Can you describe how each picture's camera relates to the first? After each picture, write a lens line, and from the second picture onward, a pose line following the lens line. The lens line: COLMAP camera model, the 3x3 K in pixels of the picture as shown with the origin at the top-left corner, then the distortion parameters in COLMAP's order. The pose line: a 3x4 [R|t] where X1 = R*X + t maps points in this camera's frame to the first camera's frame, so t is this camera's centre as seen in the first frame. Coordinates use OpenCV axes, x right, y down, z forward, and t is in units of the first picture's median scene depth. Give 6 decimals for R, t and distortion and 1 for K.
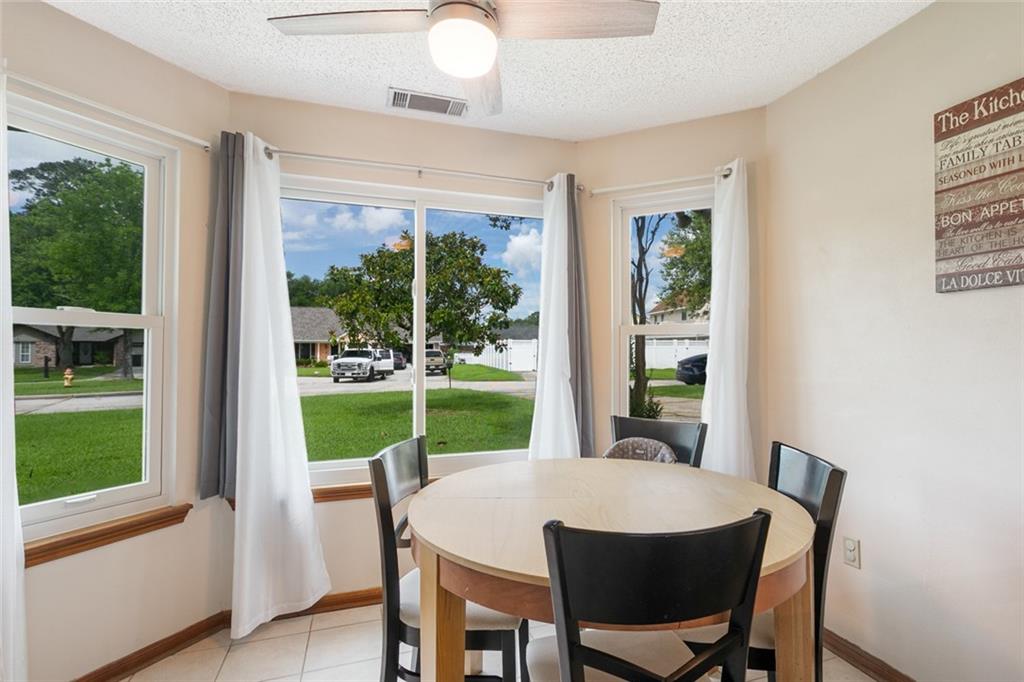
lens RADIAL K [[480.3, 0, 512.0], [0, 480.3, 341.0], [0, 0, 1]] dist [0.000267, 0.000064]
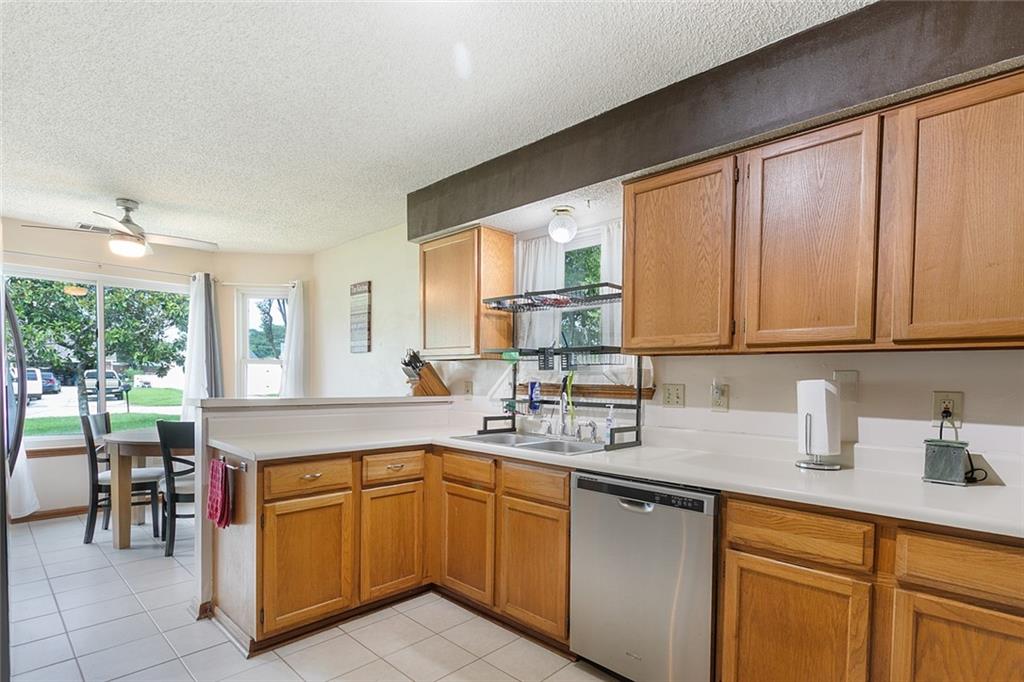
lens RADIAL K [[514.5, 0, 512.3], [0, 514.5, 392.3], [0, 0, 1]] dist [0.001974, 0.000529]
pose [[0.872054, -0.003431, 0.489397, 0.040385], [-0.022948, 0.998589, 0.047892, -0.005584], [-0.488871, -0.052995, 0.870745, -0.290716]]
